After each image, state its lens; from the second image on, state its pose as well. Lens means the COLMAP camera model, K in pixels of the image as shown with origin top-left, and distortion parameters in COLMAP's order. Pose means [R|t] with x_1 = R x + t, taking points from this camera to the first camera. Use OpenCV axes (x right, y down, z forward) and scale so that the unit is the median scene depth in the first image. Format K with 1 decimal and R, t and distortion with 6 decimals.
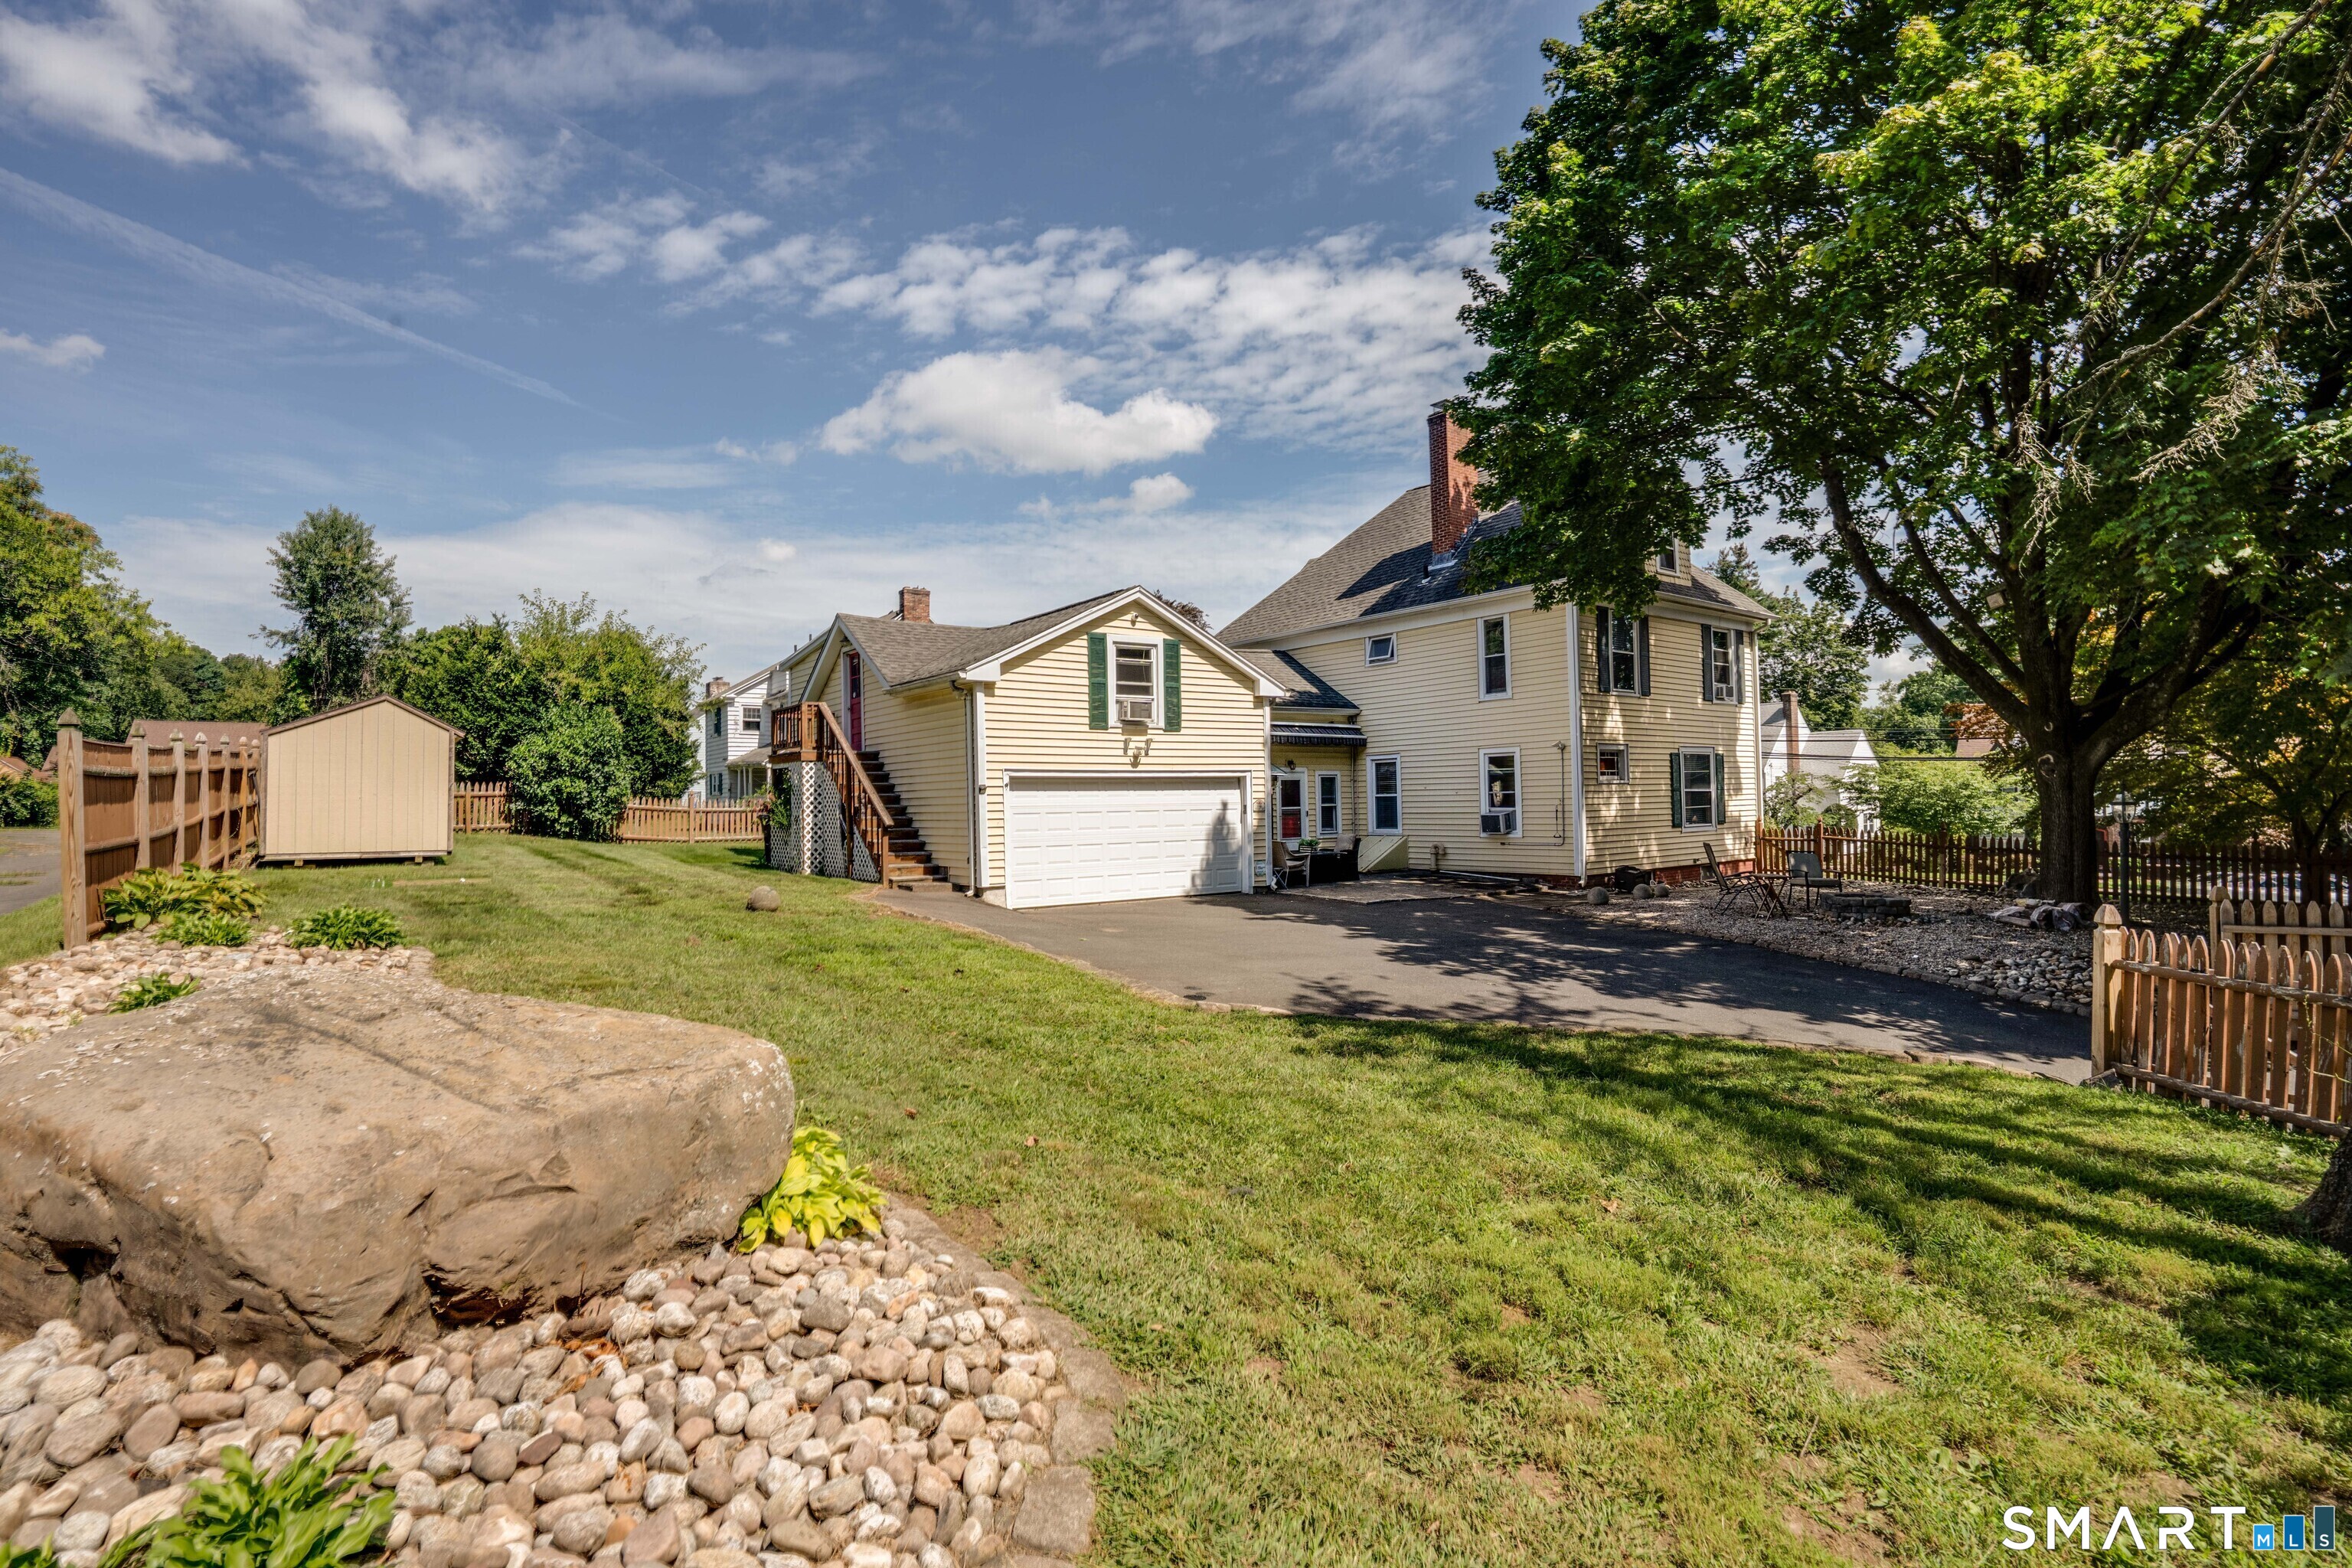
lens RADIAL K [[1108.0, 0, 1179.4], [0, 1108.0, 814.1], [0, 0, 1]] dist [-0.002242, -0.000032]
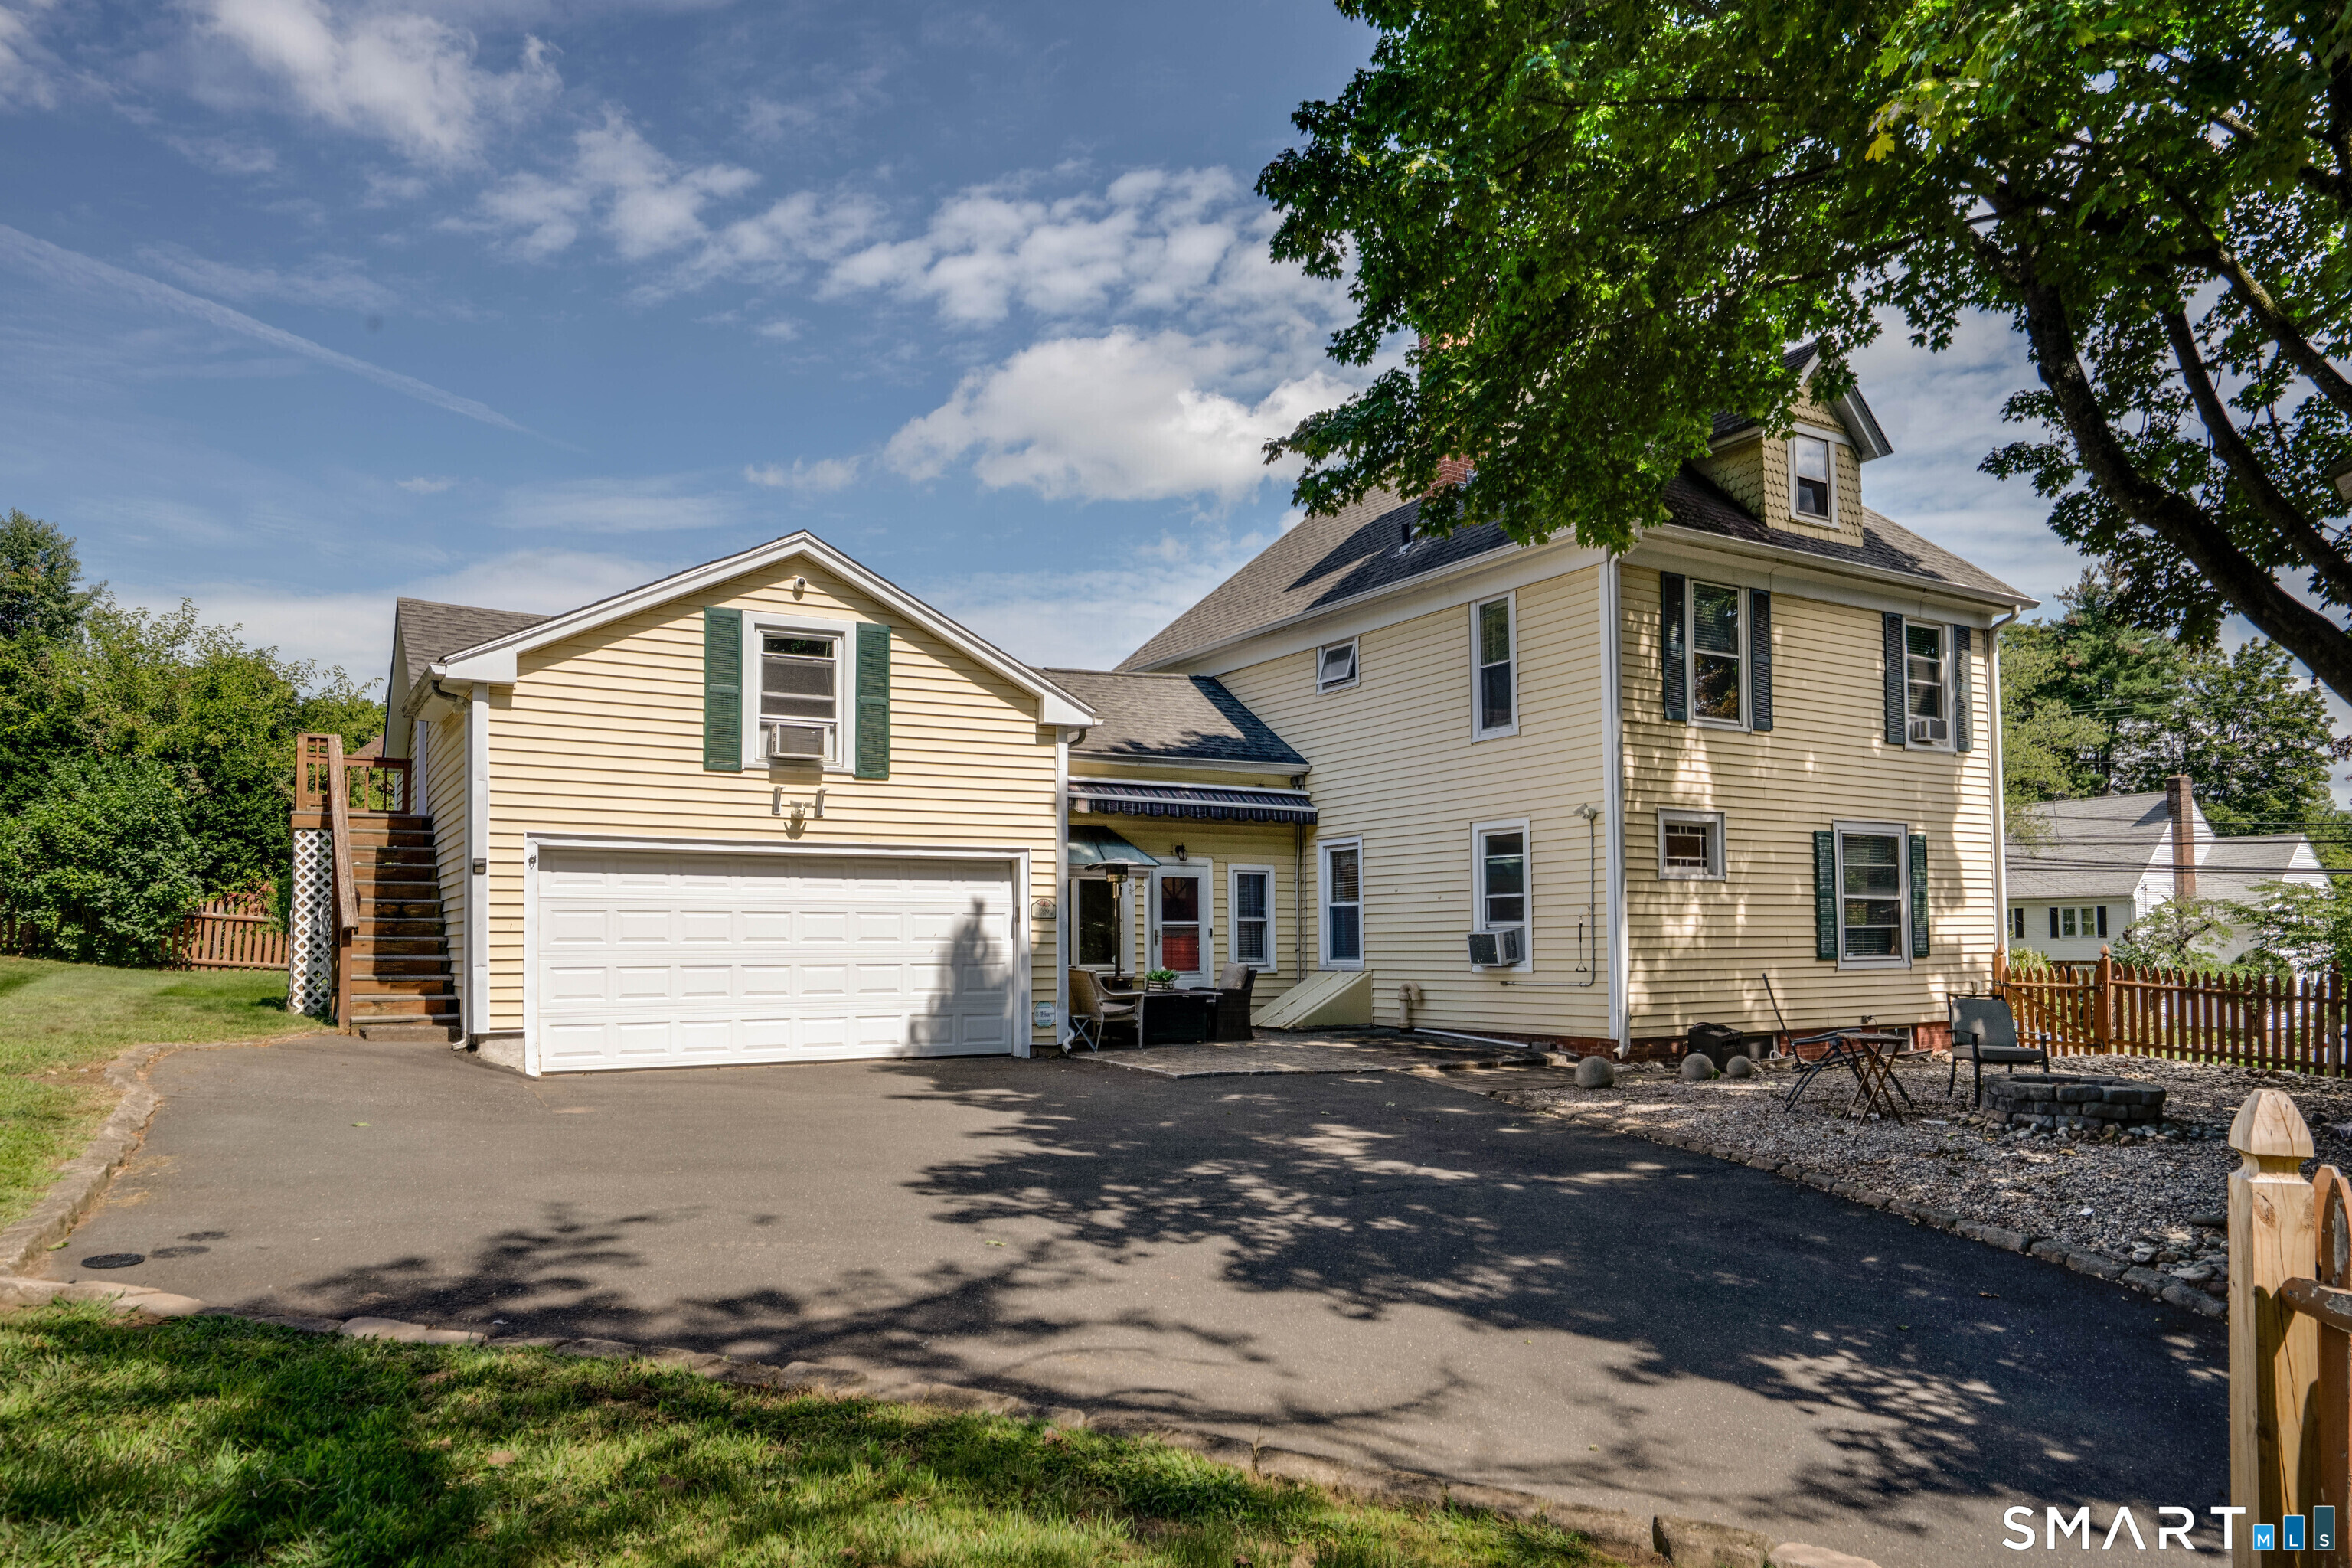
lens RADIAL K [[1506.5, 0, 1168.8], [0, 1506.5, 859.6], [0, 0, 1]] dist [0.028134, -0.000161]
pose [[0.994028, 0.004390, -0.109037, 0.196258], [-0.011875, 0.997609, -0.068087, 0.017380], [0.108478, 0.068976, 0.991703, 0.184868]]
